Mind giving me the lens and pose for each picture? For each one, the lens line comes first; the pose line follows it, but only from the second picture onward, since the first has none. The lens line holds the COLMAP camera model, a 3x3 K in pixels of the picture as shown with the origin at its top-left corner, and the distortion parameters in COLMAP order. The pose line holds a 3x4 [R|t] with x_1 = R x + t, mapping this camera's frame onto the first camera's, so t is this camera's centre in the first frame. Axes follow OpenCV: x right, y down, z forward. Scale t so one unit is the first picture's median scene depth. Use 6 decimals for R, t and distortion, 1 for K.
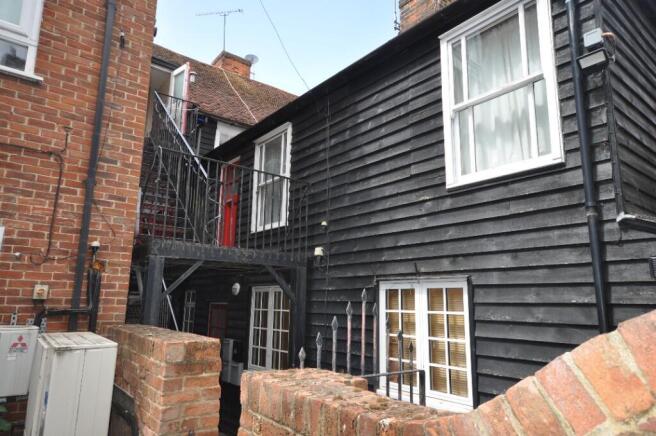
lens RADIAL K [[419.1, 0, 328.0], [0, 419.1, 218.0], [0, 0, 1]] dist [0.014262, 0.000841]
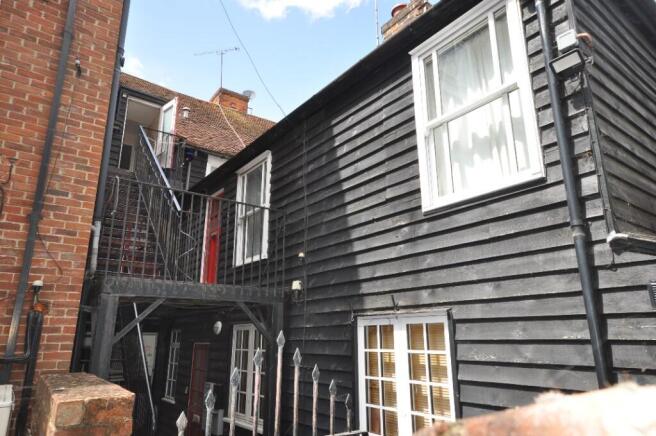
lens RADIAL K [[419.1, 0, 328.0], [0, 419.1, 218.0], [0, 0, 1]] dist [0.014262, 0.000841]
pose [[0.999305, -0.027947, -0.024686, 0.098801], [0.025905, 0.996497, -0.079519, 0.009502], [0.026822, 0.078824, 0.996528, 0.089341]]
